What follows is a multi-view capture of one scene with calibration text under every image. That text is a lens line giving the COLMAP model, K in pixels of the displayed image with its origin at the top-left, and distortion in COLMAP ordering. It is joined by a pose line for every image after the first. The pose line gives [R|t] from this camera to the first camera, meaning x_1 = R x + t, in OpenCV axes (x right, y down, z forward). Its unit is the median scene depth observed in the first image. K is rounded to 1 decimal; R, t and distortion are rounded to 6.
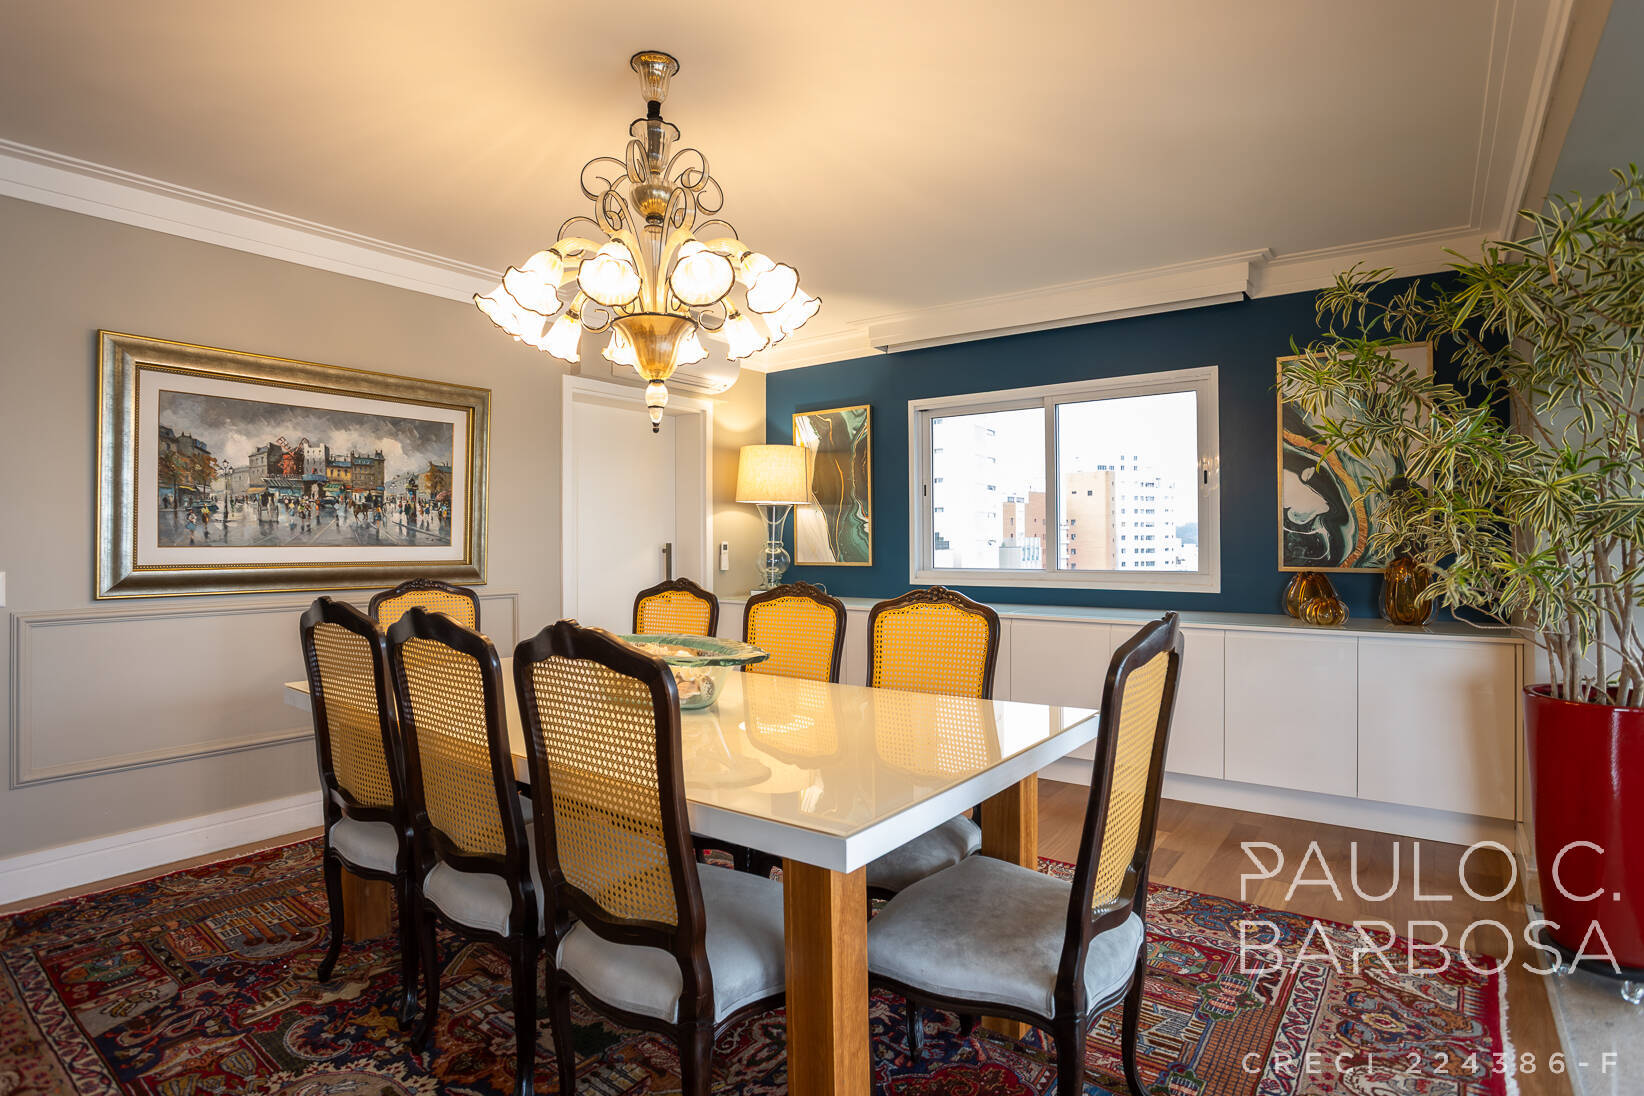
lens RADIAL K [[849.3, 0, 822.0], [0, 849.3, 548.0], [0, 0, 1]] dist [-0.032327, 0.000480]
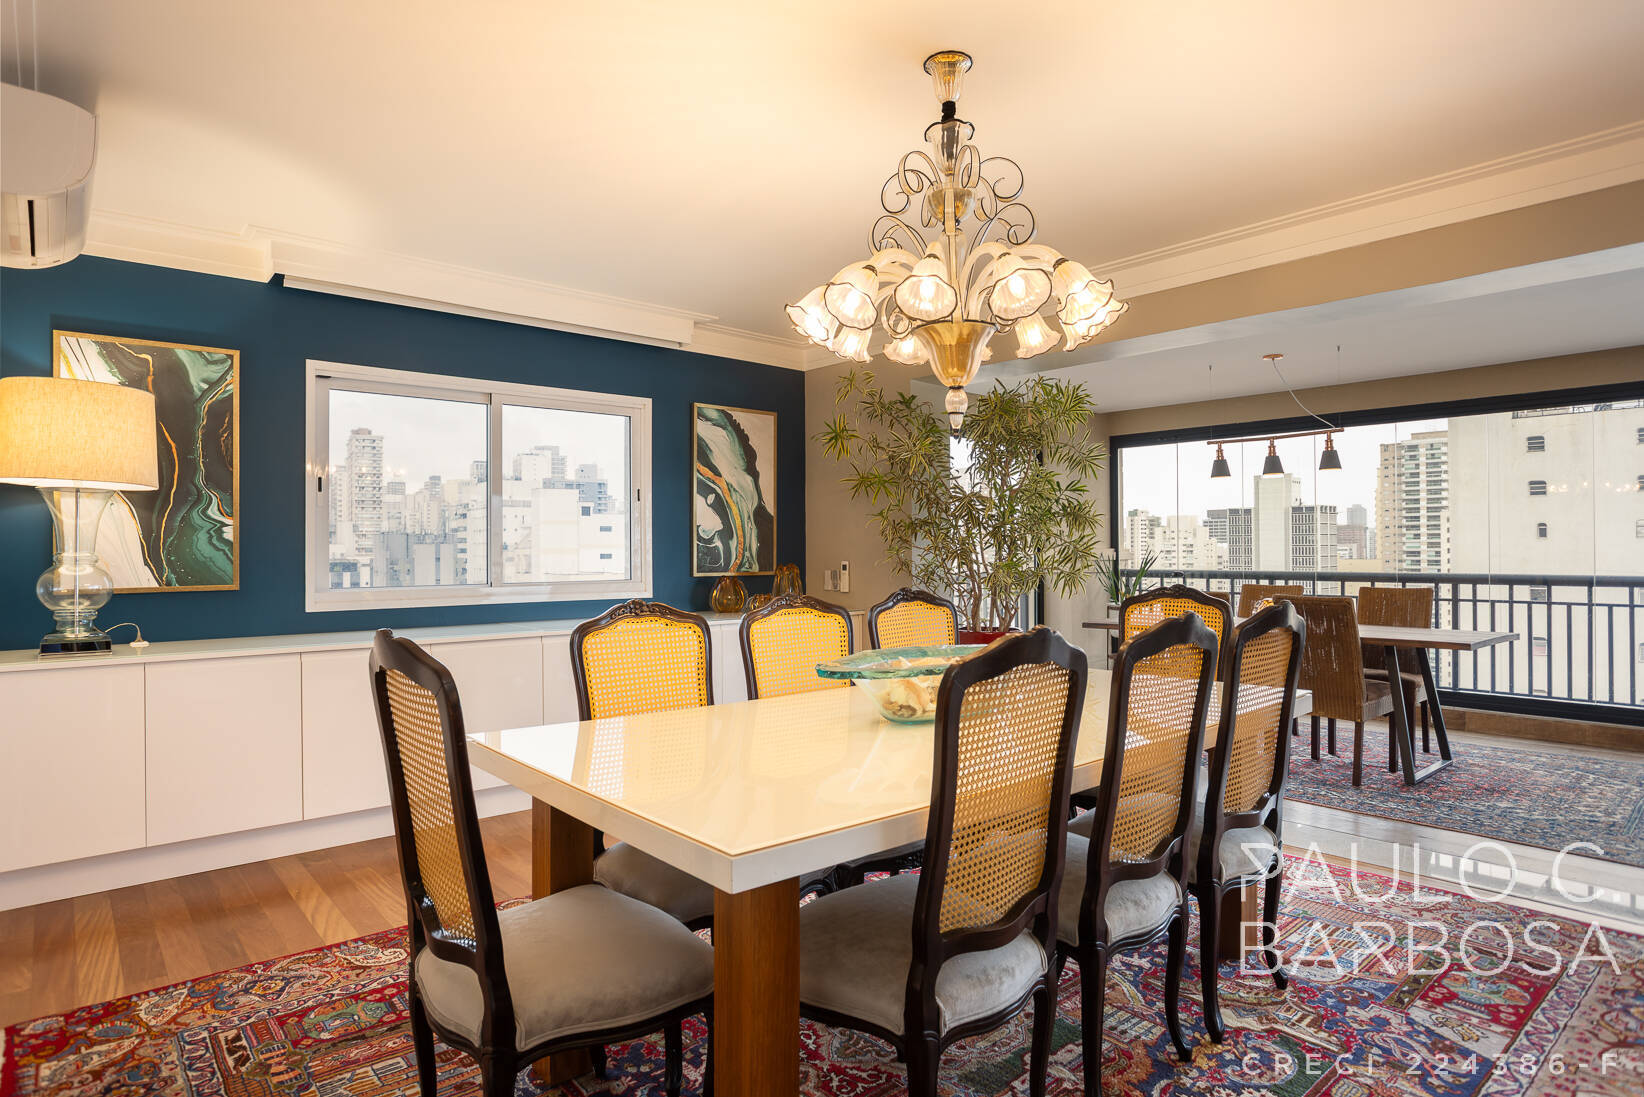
lens RADIAL K [[924.0, 0, 822.0], [0, 924.0, 548.5], [0, 0, 1]] dist [-0.001849, 0.000157]
pose [[0.241570, 0.004696, 0.970372, -0.729105], [0.011100, 0.999909, -0.007602, -0.001125], [-0.970320, 0.012608, 0.241496, 0.502475]]
